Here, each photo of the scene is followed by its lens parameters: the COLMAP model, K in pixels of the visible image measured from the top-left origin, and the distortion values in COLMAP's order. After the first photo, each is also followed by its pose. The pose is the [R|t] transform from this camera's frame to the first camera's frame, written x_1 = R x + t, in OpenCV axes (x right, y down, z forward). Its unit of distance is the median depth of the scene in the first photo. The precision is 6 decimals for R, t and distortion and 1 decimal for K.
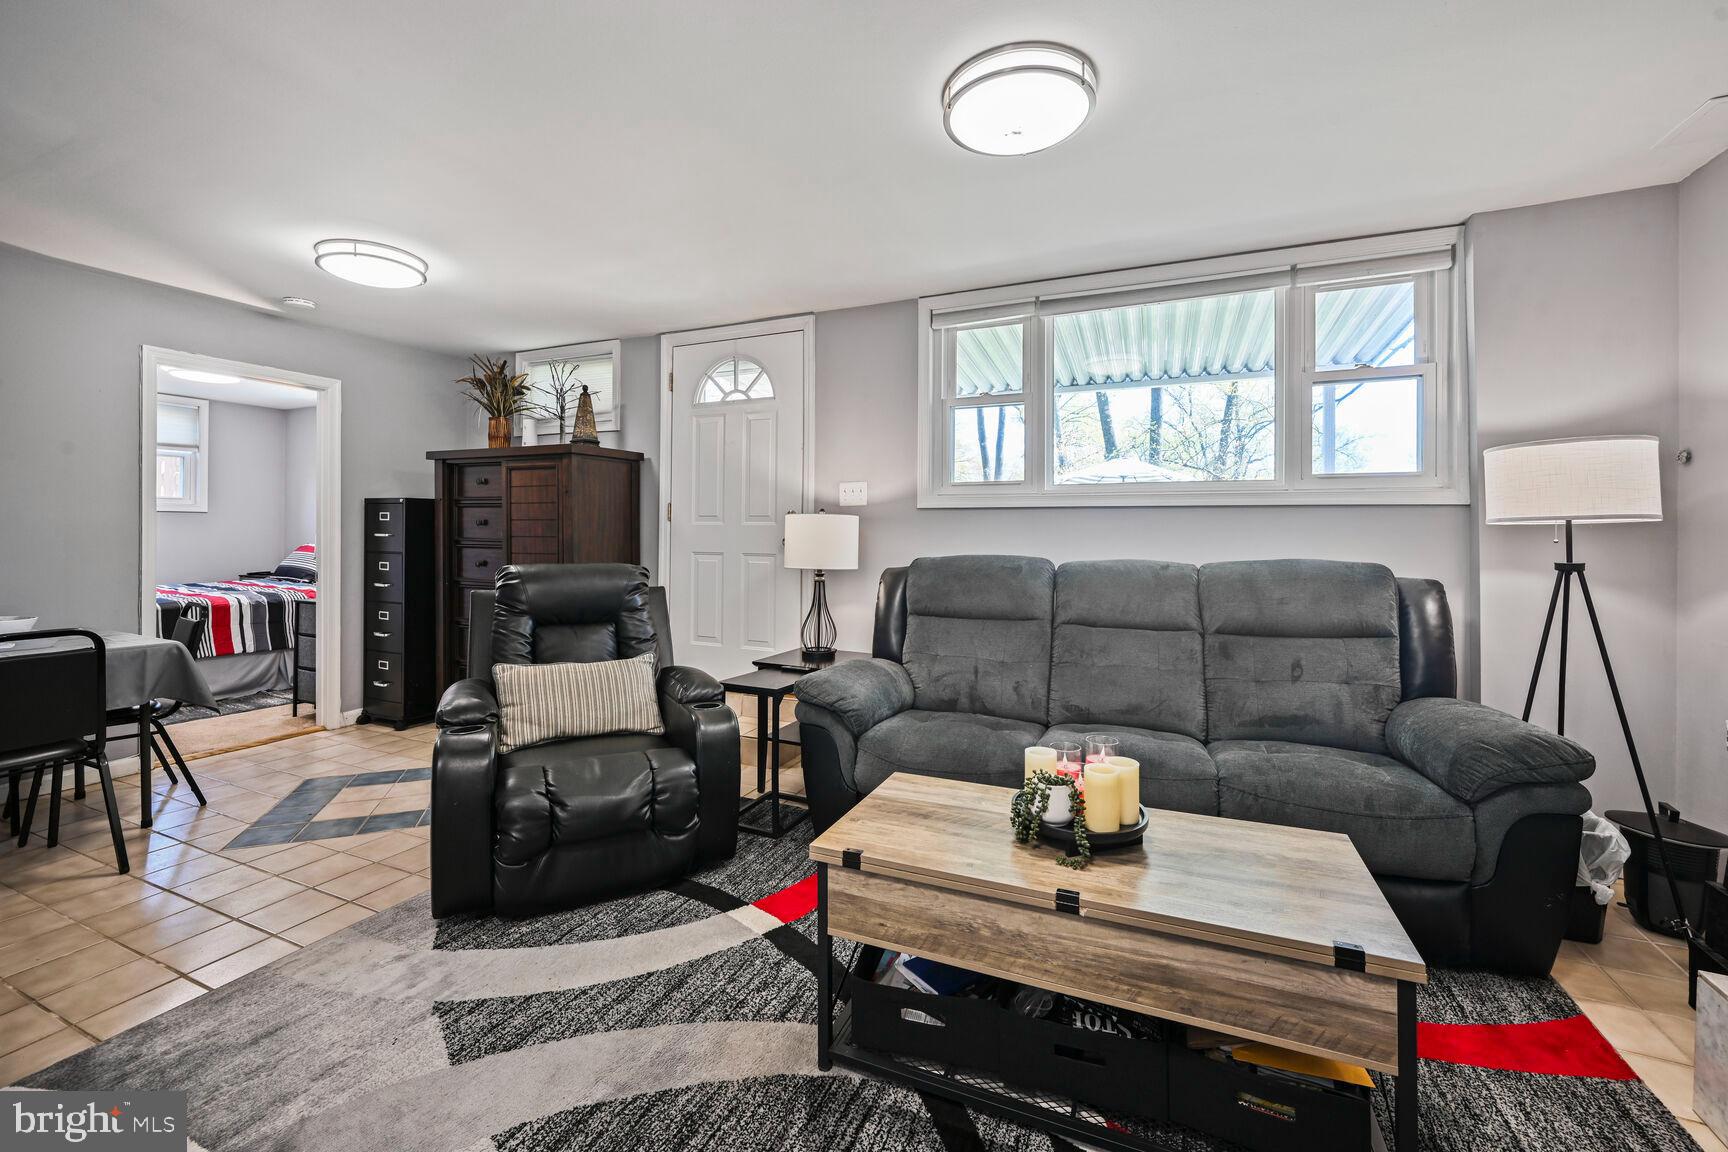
lens RADIAL K [[690.4, 0, 871.0], [0, 690.4, 530.4], [0, 0, 1]] dist [0.010783, 0.000147]
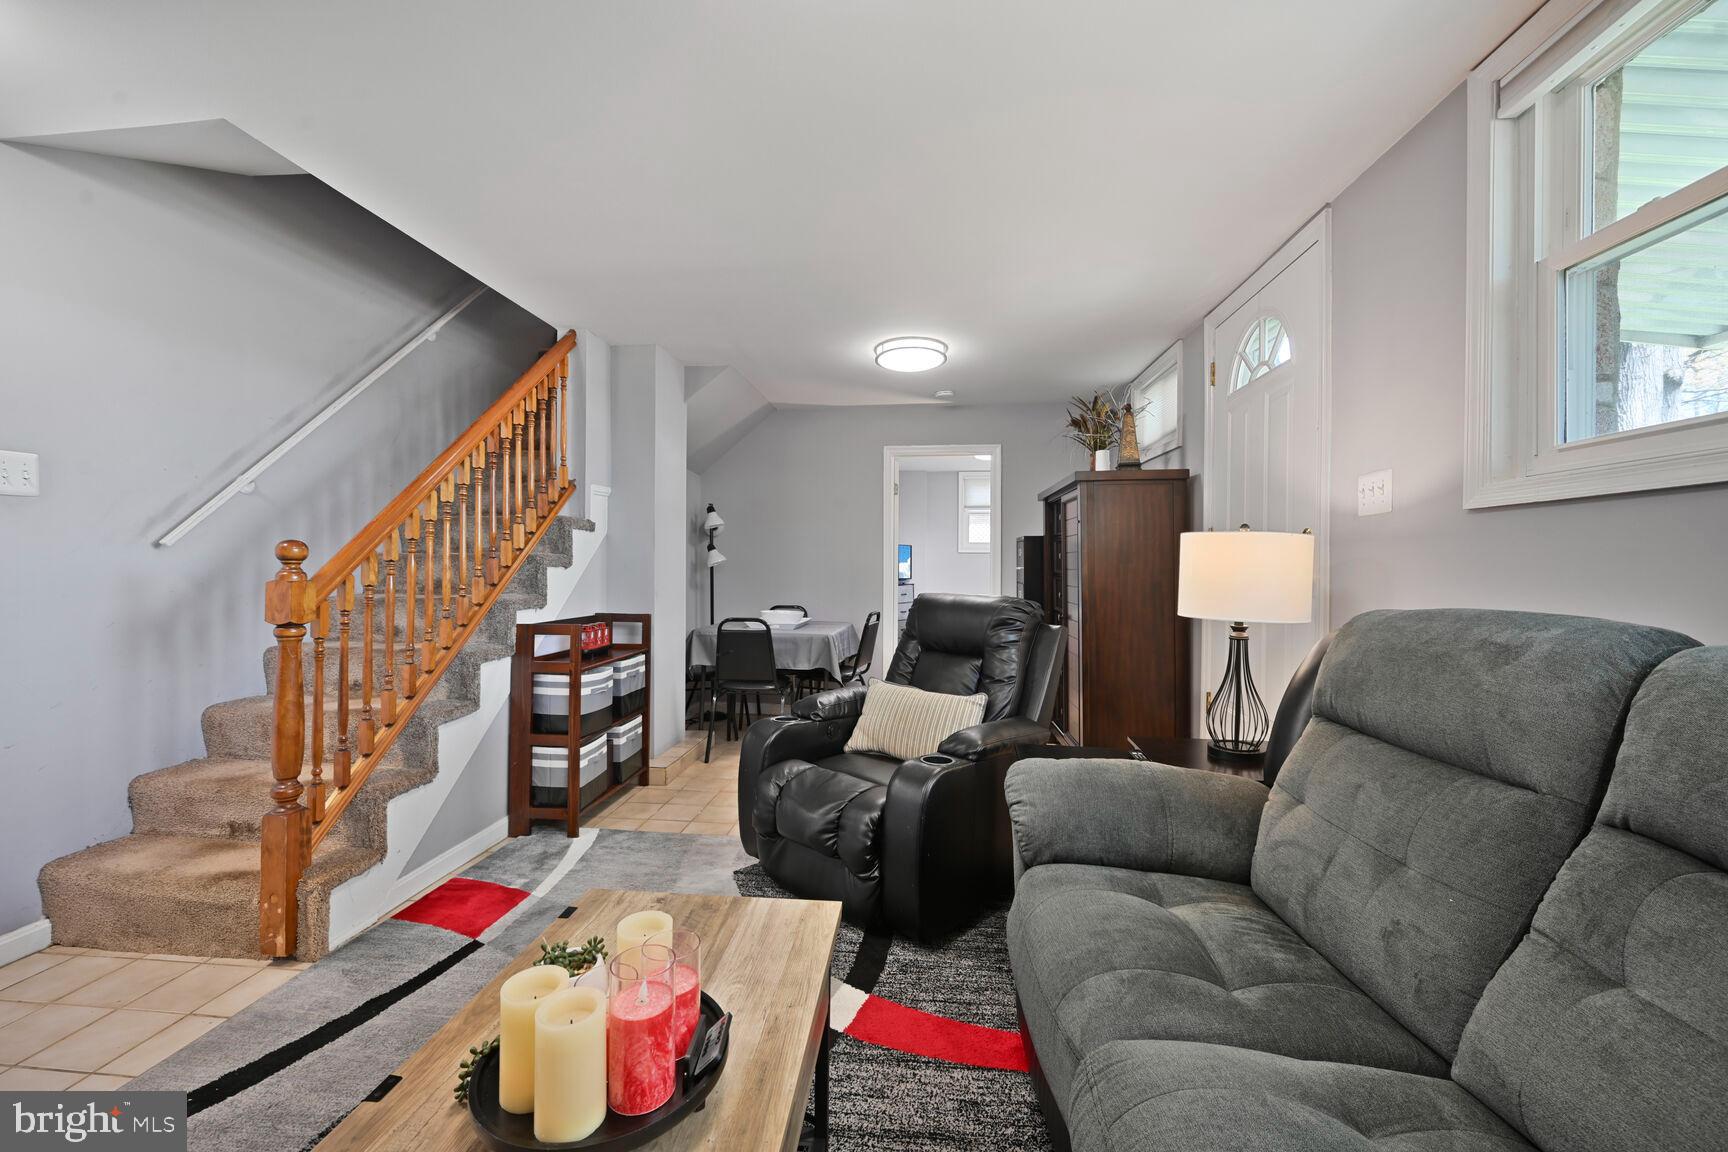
lens RADIAL K [[690.4, 0, 874.7], [0, 690.4, 571.5], [0, 0, 1]] dist [0.010783, 0.000147]
pose [[0.325283, 0.003685, -0.945609, 0.594267], [-0.001289, 0.999993, 0.003453, 0.013649], [0.945616, 0.000095, 0.325286, 0.681304]]
